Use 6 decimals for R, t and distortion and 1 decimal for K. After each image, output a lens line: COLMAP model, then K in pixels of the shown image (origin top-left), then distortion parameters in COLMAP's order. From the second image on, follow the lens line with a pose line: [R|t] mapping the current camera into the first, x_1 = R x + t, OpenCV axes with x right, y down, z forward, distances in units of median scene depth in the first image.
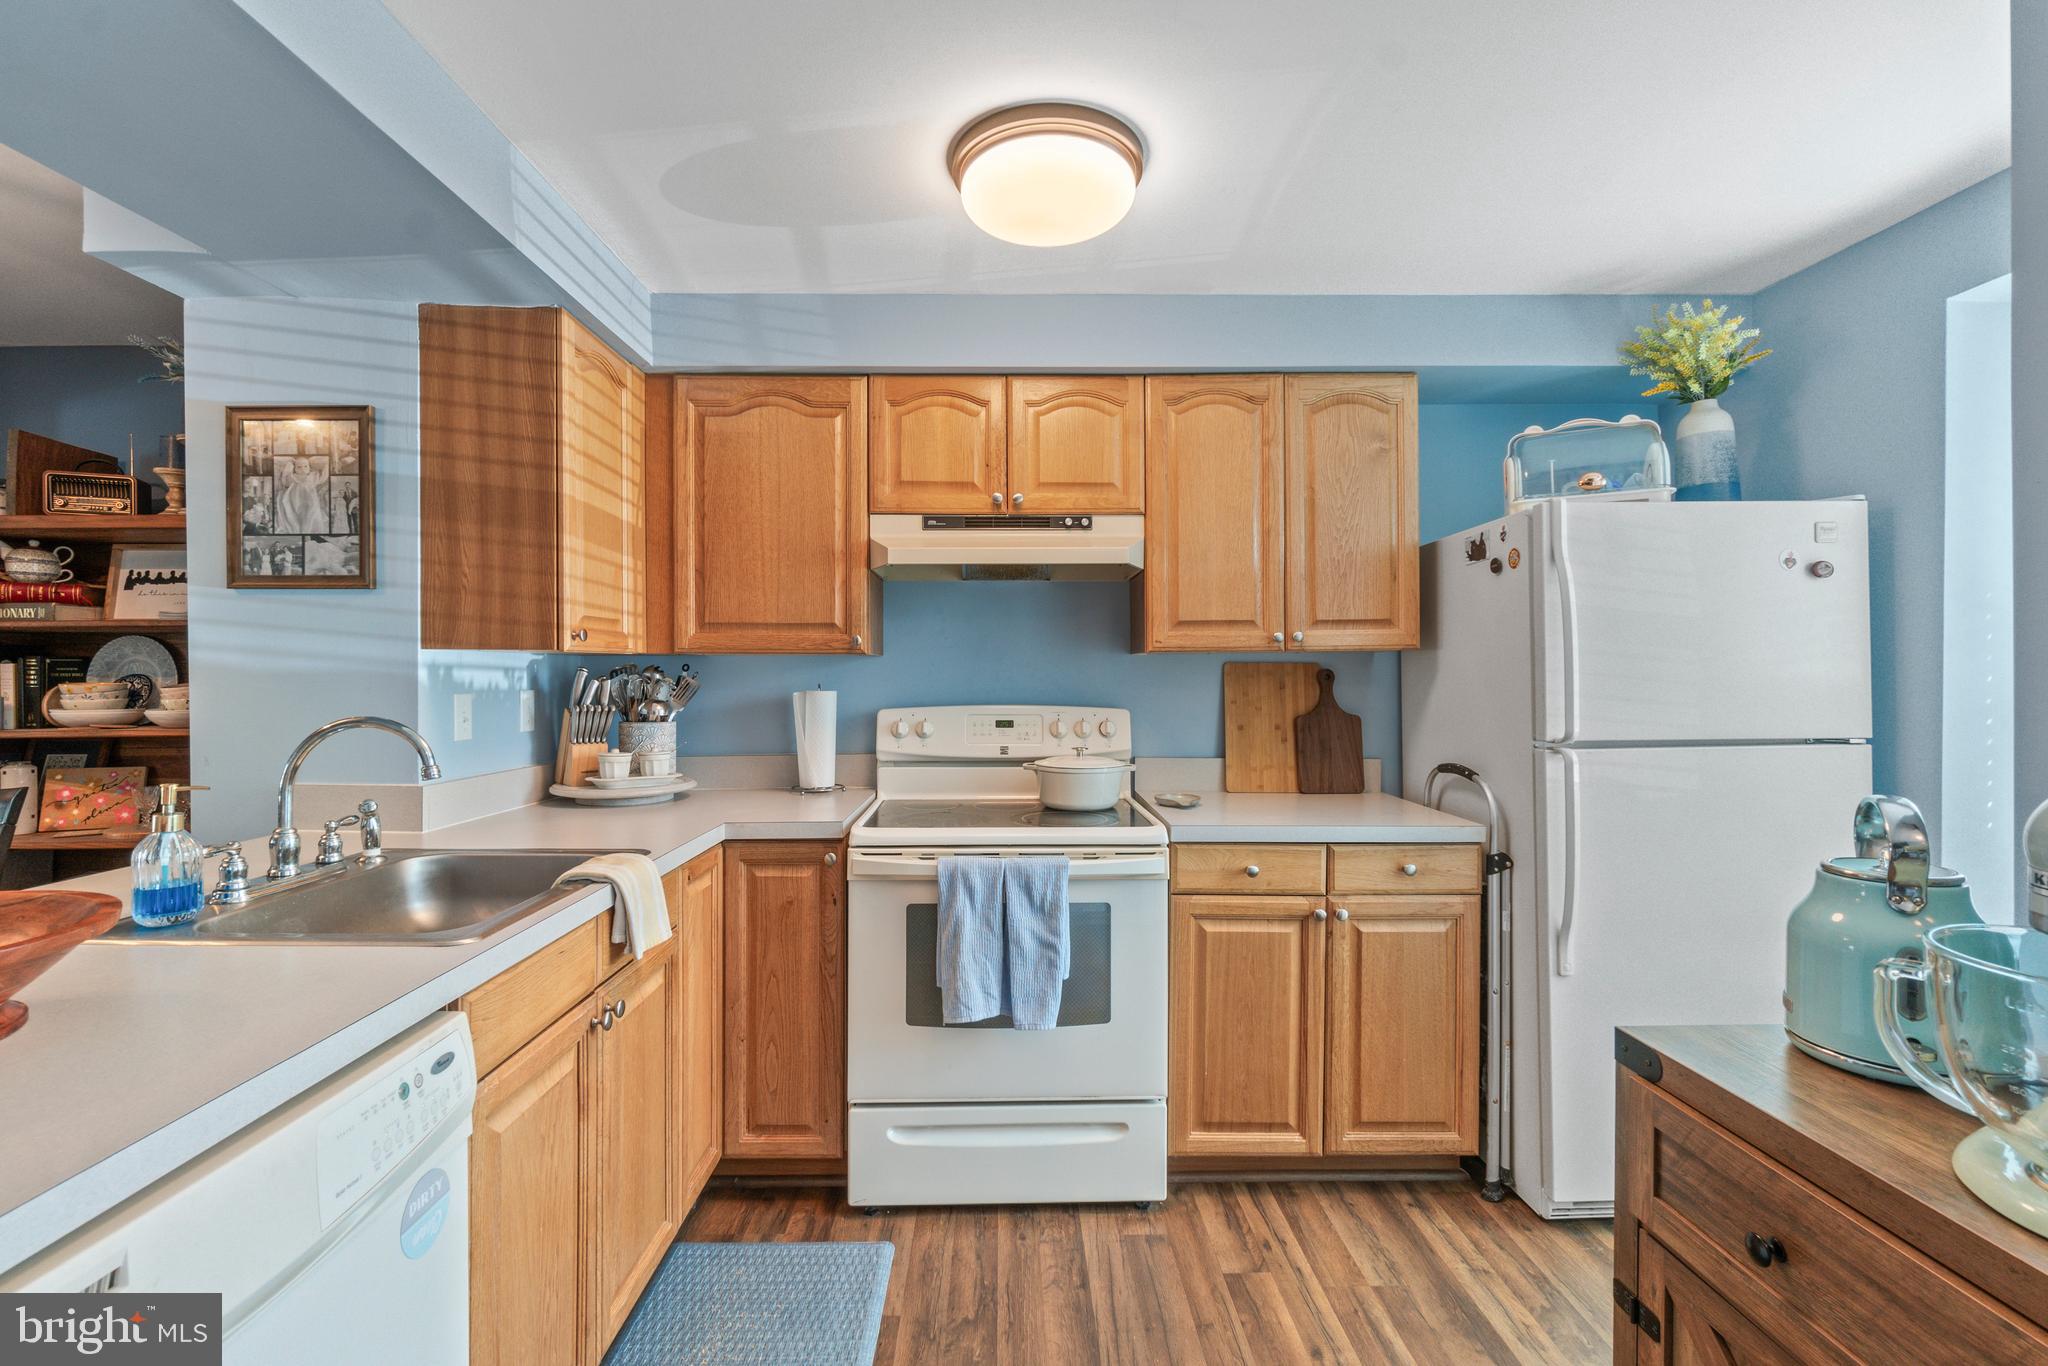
lens RADIAL K [[903.5, 0, 1015.4], [0, 903.5, 679.4], [0, 0, 1]] dist [-0.000519, -0.000508]
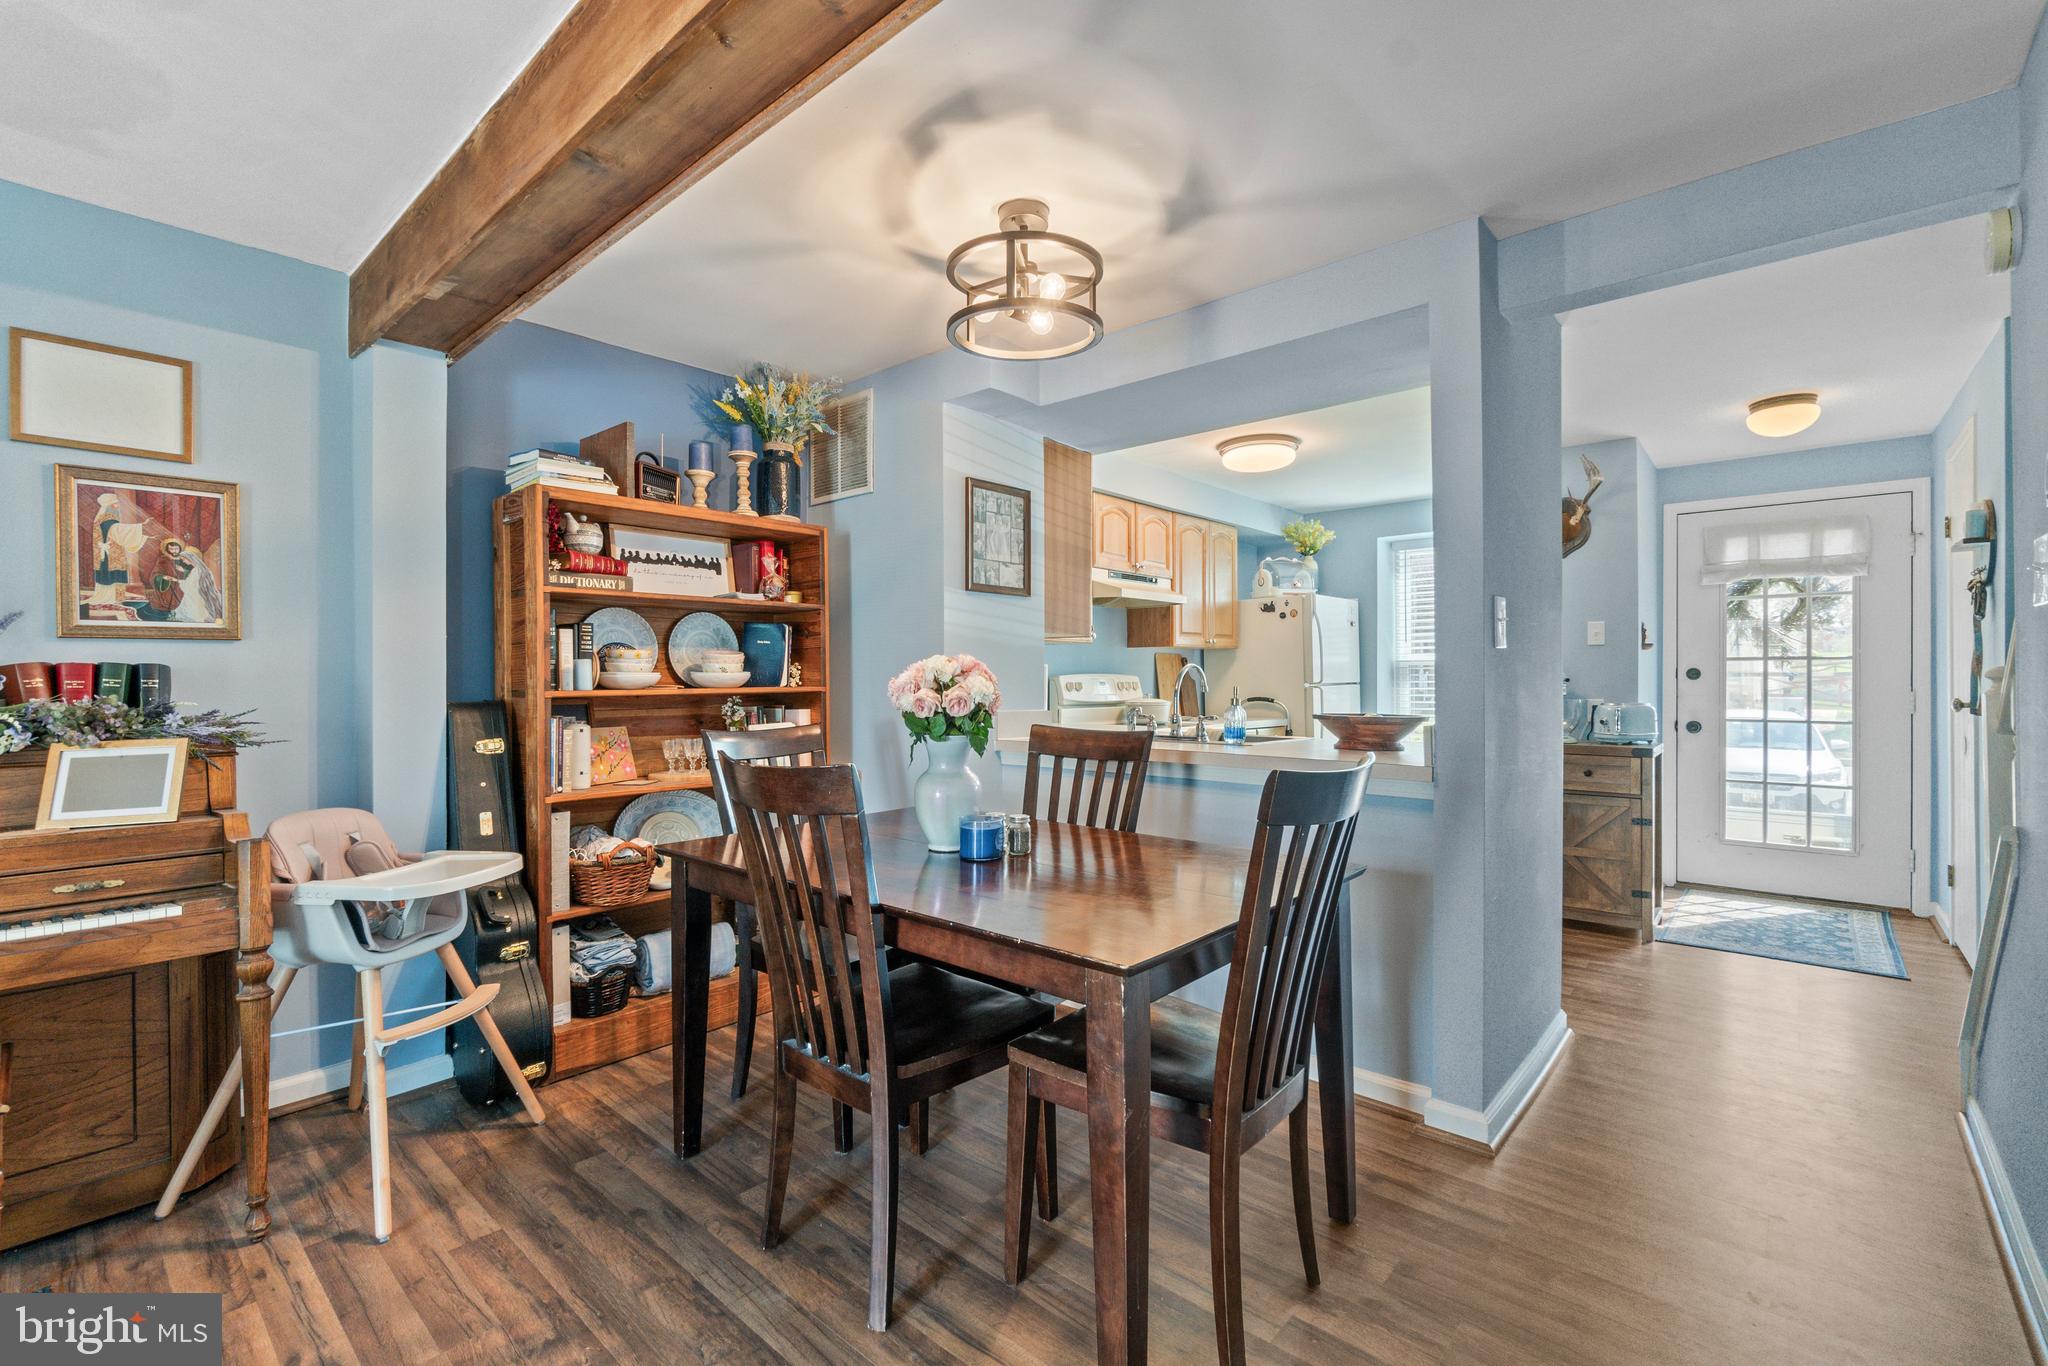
lens RADIAL K [[887.1, 0, 1017.0], [0, 887.1, 679.5], [0, 0, 1]] dist [-0.006283, 0.000062]
pose [[0.675284, -0.000676, 0.737557, -1.851843], [0.006923, 0.999961, -0.005422, 0.062687], [-0.737525, 0.008767, 0.675263, -0.118135]]
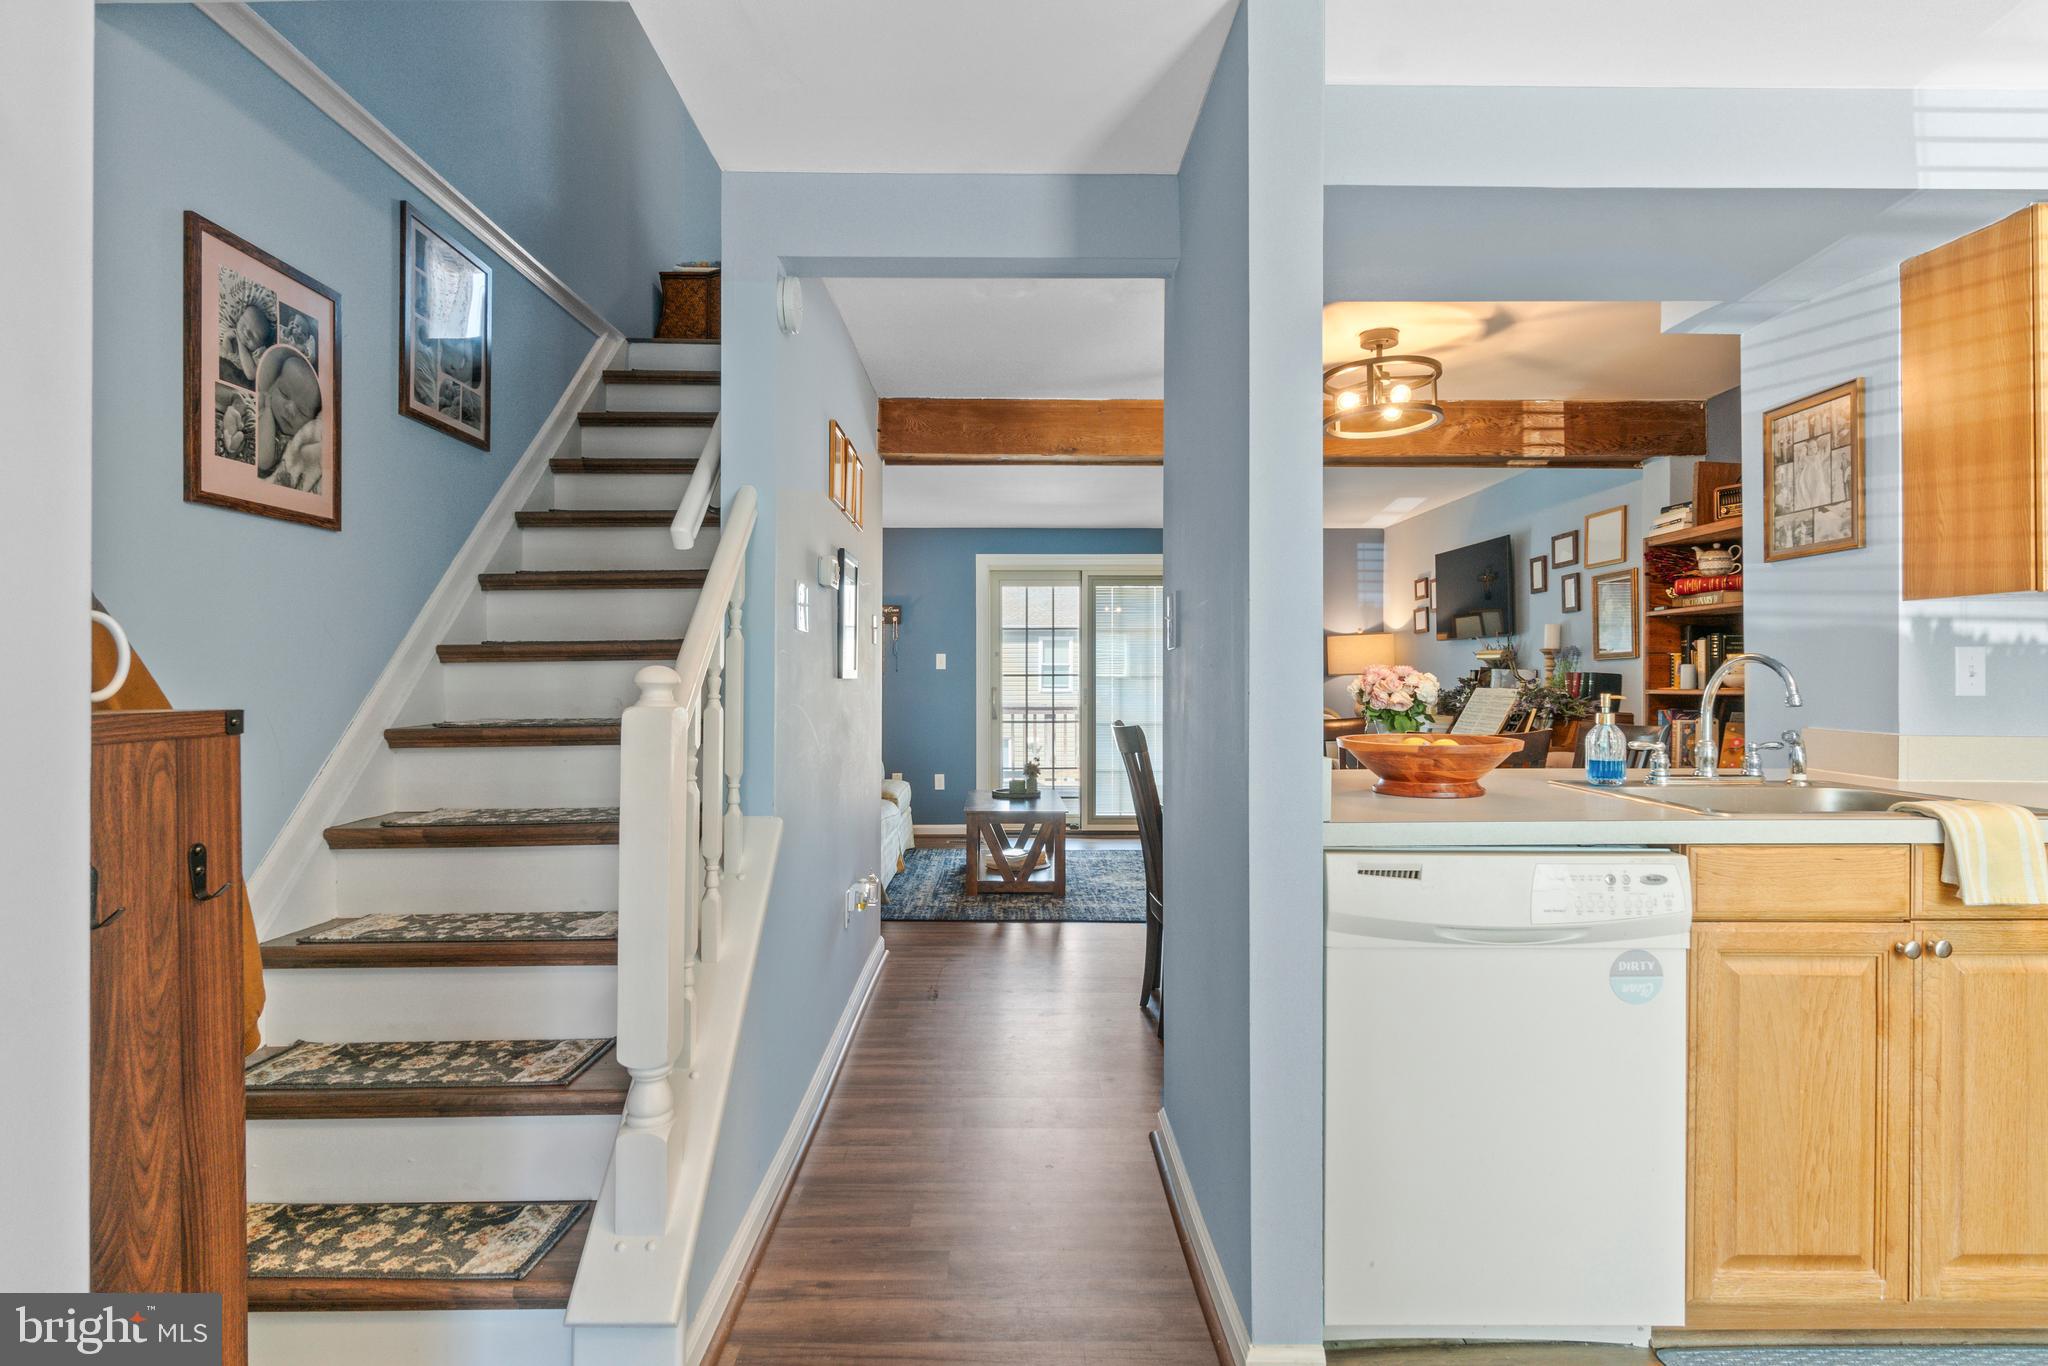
lens RADIAL K [[1043.9, 0, 1018.6], [0, 1043.9, 675.8], [0, 0, 1]] dist [-0.002523, 0.001777]
pose [[-0.000208, -0.004545, -0.999990, 0.487302], [-0.007049, 0.999965, -0.004543, 0.059173], [0.999975, 0.007048, -0.000240, 0.004599]]
